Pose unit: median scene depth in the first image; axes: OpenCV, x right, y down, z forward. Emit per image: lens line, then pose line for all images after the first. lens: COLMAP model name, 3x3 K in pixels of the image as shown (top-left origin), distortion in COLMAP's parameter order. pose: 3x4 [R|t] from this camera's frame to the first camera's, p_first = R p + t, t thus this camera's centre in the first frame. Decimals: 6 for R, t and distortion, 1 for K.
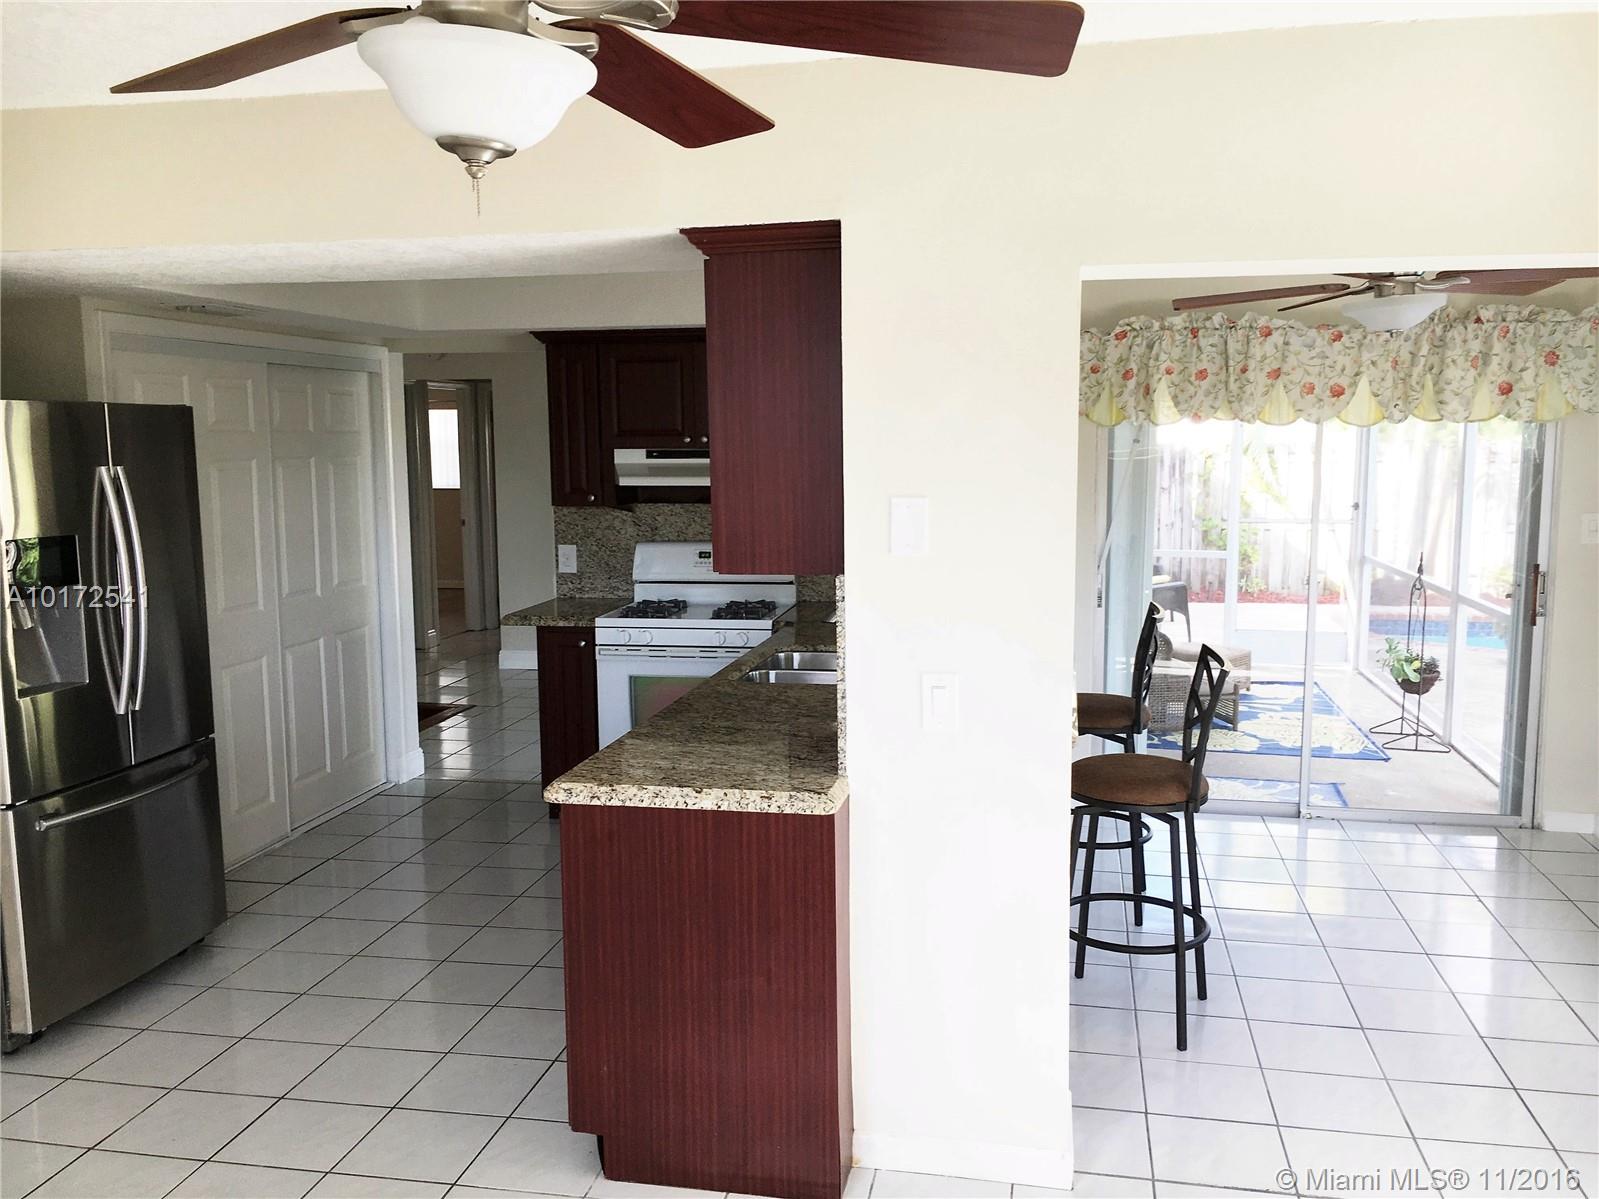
lens RADIAL K [[1372.2, 0, 799.5], [0, 1372.2, 599.5], [0, 0, 1]] dist [0.045186, -0.093312]
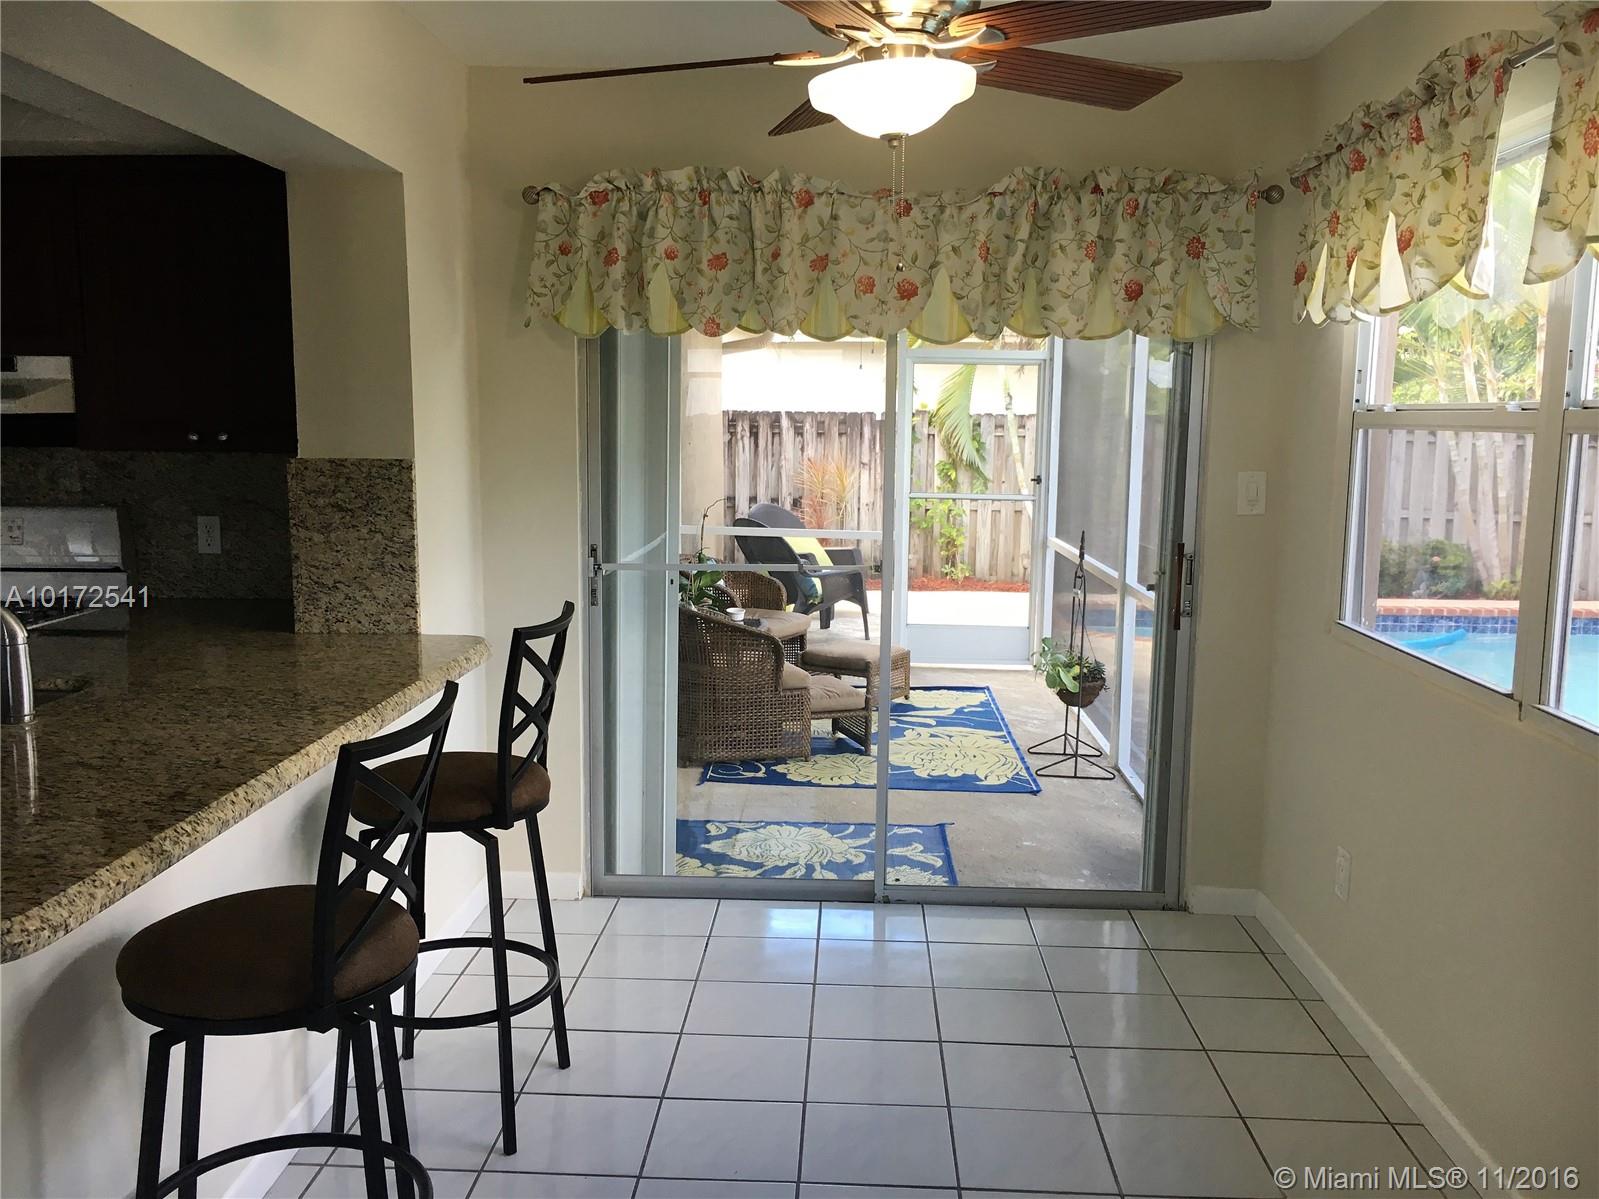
lens RADIAL K [[1435.9, 0, 799.5], [0, 1435.9, 599.5], [0, 0, 1]] dist [0.037947, -0.023210]
pose [[0.984282, -0.003268, 0.176573, 0.209196], [0.001591, 0.999952, 0.009636, -0.004211], [-0.176596, -0.009204, 0.984240, 0.301696]]
